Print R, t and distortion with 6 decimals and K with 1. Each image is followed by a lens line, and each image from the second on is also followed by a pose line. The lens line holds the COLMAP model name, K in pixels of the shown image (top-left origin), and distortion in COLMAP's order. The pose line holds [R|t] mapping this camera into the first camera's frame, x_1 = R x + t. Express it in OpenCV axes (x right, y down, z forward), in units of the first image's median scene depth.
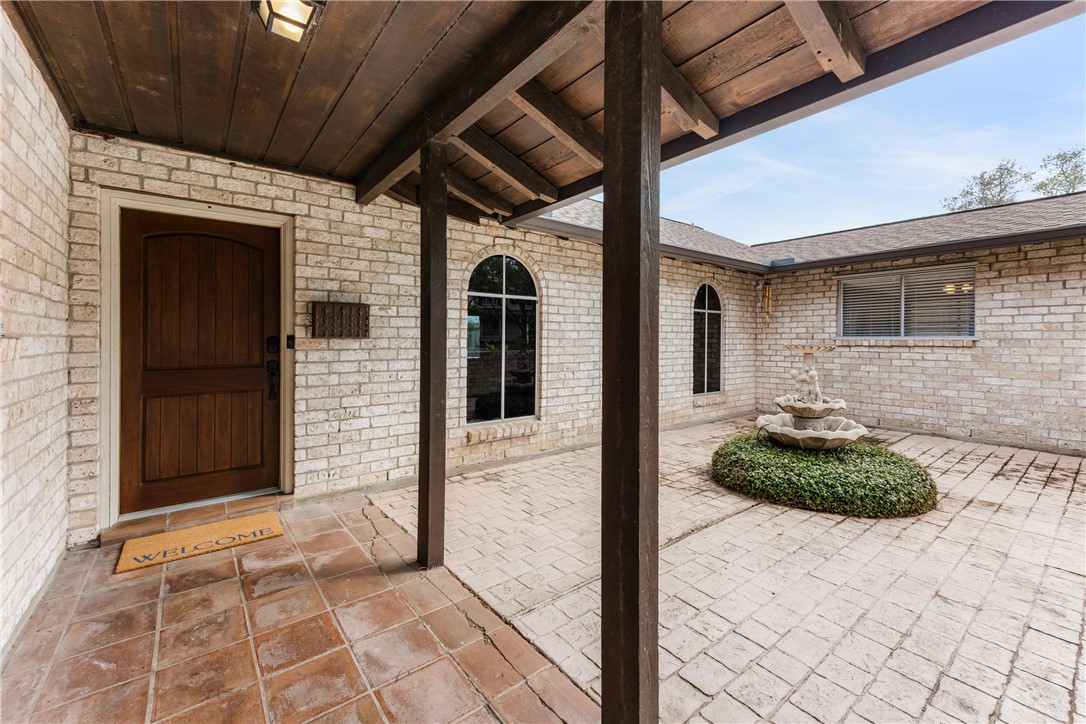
lens RADIAL K [[441.0, 0, 541.0], [0, 441.0, 342.6], [0, 0, 1]] dist [0.015295, 0.000036]
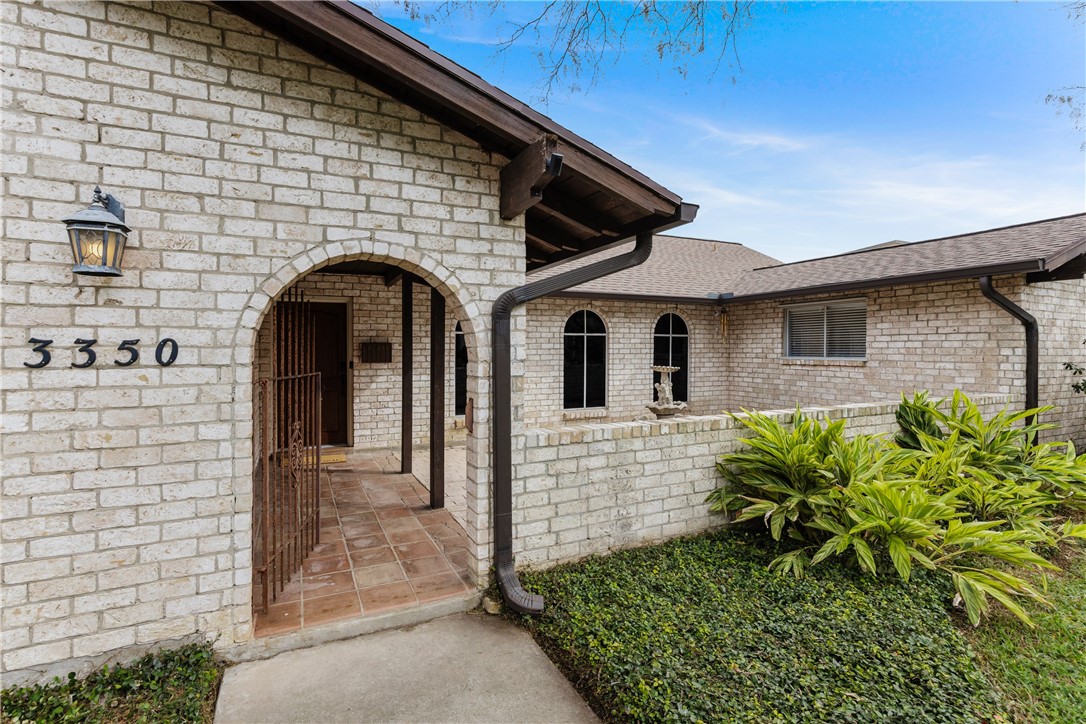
lens RADIAL K [[510.3, 0, 540.3], [0, 510.3, 357.4], [0, 0, 1]] dist [0.004480, 0.000737]
pose [[0.978211, -0.000310, -0.207613, 0.402384], [0.002404, 0.999949, 0.009834, -0.032219], [0.207599, -0.010118, 0.978162, -0.570926]]
